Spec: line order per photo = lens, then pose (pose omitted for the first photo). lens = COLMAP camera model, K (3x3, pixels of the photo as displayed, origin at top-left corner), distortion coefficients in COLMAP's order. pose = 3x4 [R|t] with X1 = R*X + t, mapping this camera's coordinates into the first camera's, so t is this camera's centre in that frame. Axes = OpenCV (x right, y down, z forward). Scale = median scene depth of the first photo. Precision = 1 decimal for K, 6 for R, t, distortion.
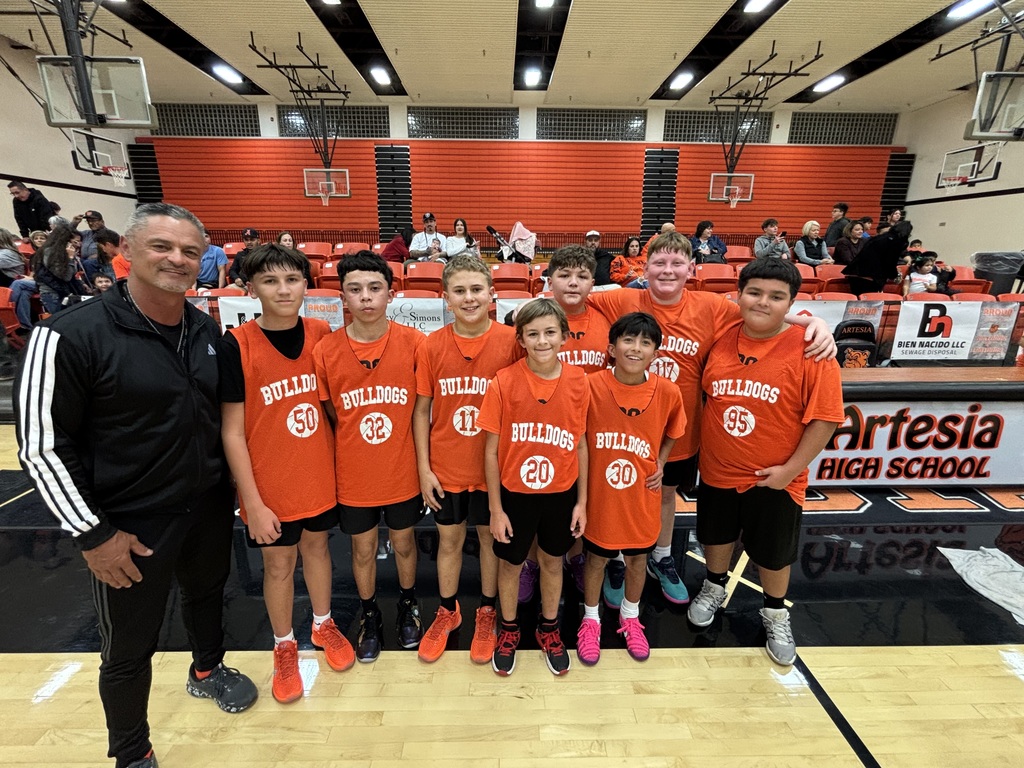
lens RADIAL K [[456.5, 0, 508.7], [0, 456.5, 380.3], [0, 0, 1]] dist [-0.008685, 0.004336]
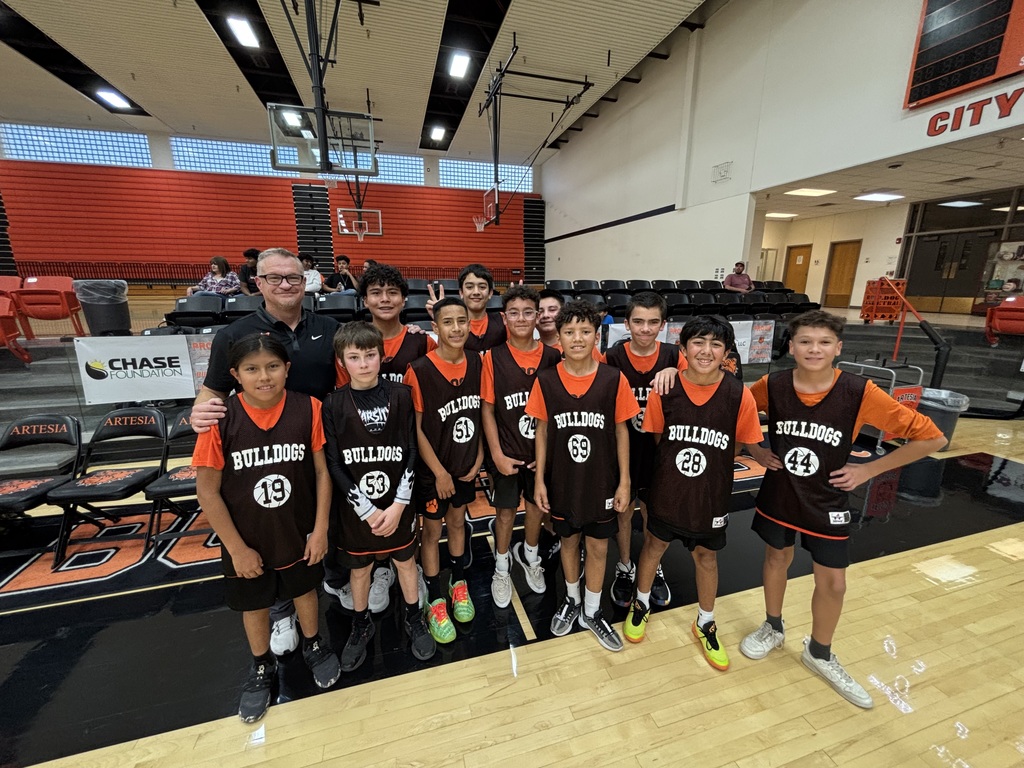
lens RADIAL K [[413.4, 0, 513.3], [0, 413.4, 379.4], [0, 0, 1]] dist [-0.004287, 0.001477]
pose [[0.966618, -0.060661, 0.248936, 0.531331], [0.073075, 0.996486, -0.040926, 0.001484], [-0.245579, 0.057750, 0.967655, 0.012150]]
